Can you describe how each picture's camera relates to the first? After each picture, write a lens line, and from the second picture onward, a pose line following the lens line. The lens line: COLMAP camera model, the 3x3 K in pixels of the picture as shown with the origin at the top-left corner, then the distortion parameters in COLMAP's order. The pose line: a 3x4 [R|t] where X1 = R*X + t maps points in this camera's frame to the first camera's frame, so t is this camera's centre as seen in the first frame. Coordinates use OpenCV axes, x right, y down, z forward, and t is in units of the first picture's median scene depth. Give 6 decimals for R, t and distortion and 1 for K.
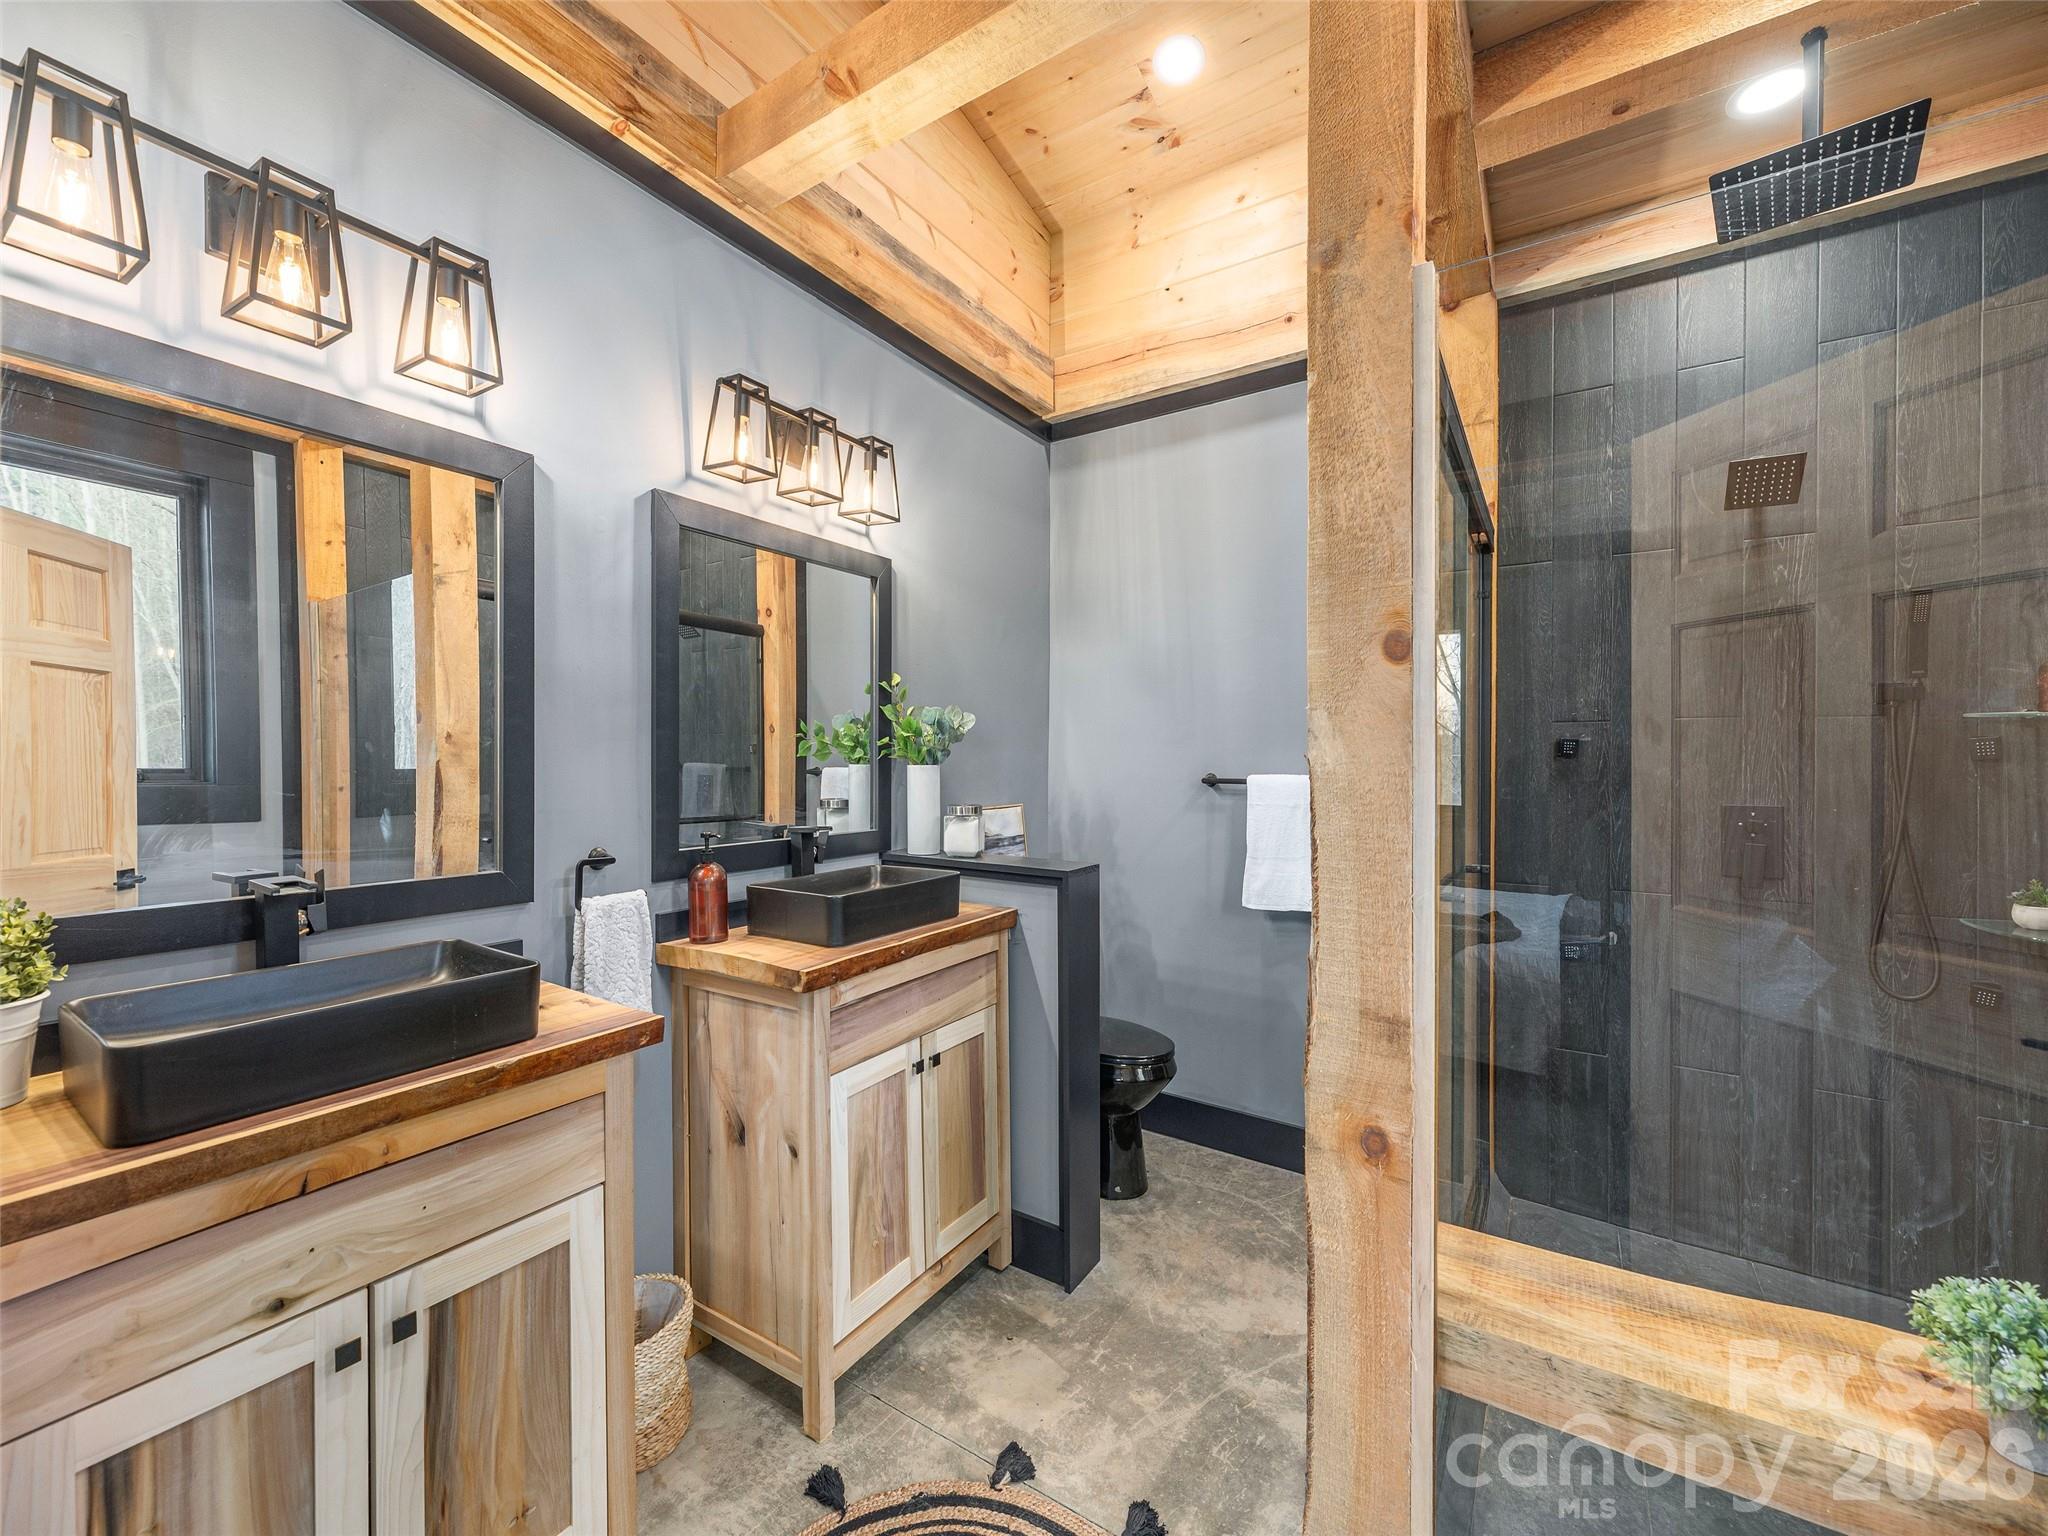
lens RADIAL K [[832.6, 0, 1024.3], [0, 832.6, 766.3], [0, 0, 1]] dist [0.002705, 0.000078]
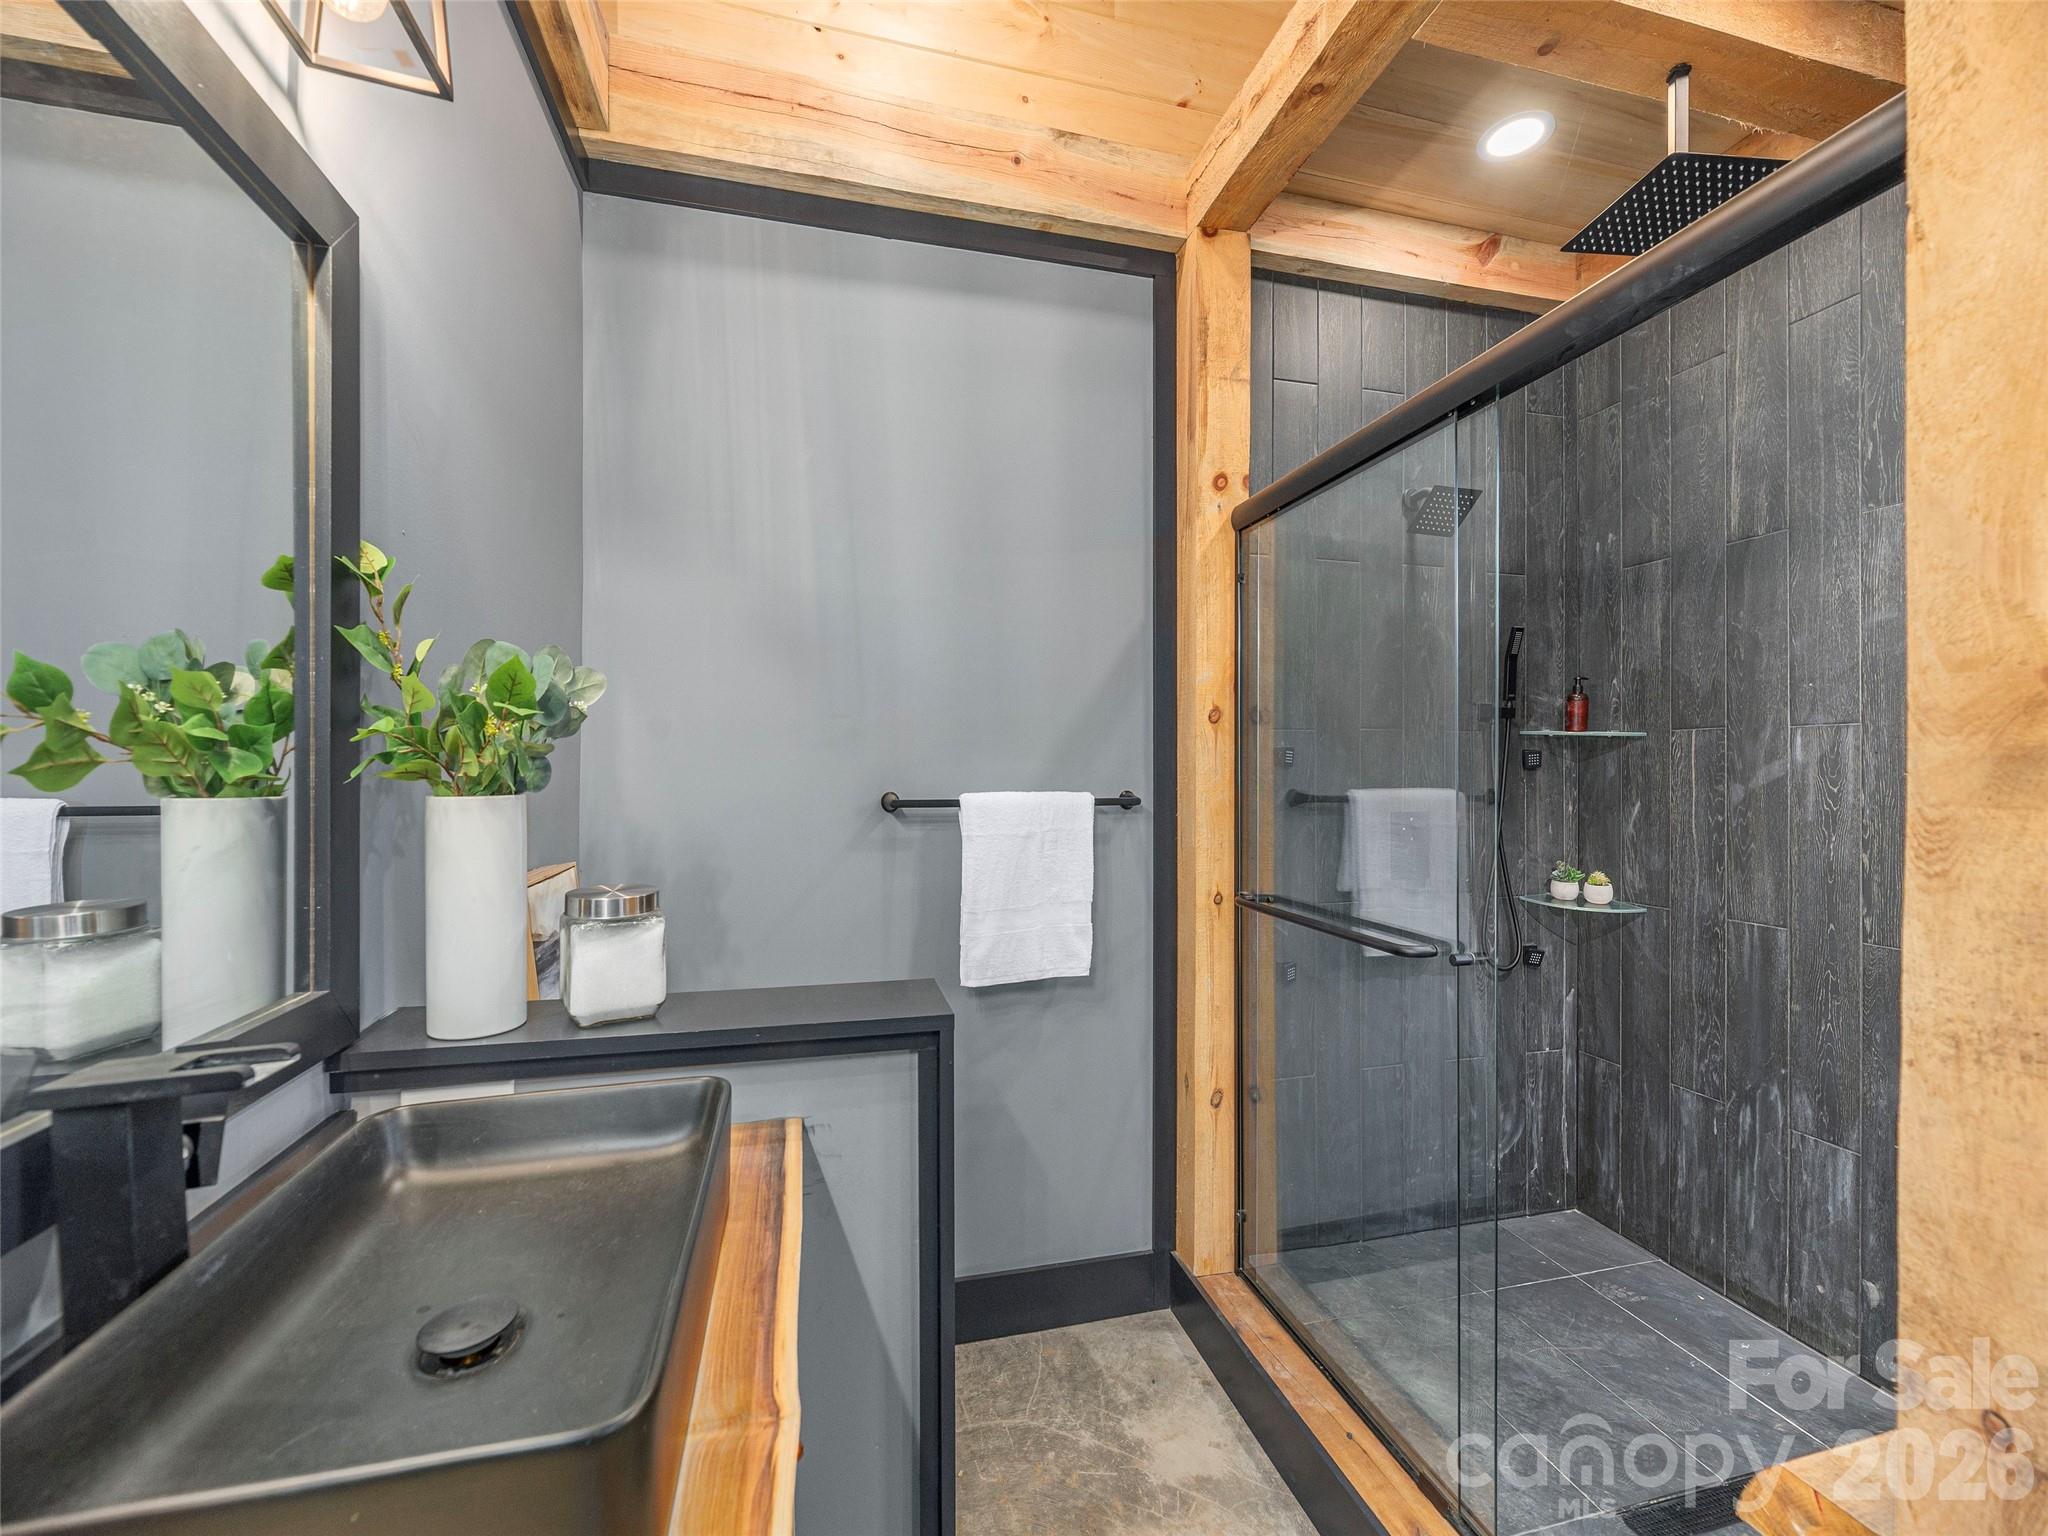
lens RADIAL K [[832.6, 0, 1022.3], [0, 832.6, 766.8], [0, 0, 1]] dist [0.002705, 0.000078]
pose [[0.681352, -0.005093, 0.731938, -0.202098], [0.008335, 0.999965, -0.000801, -0.011144], [-0.731908, 0.006647, 0.681371, 0.489946]]
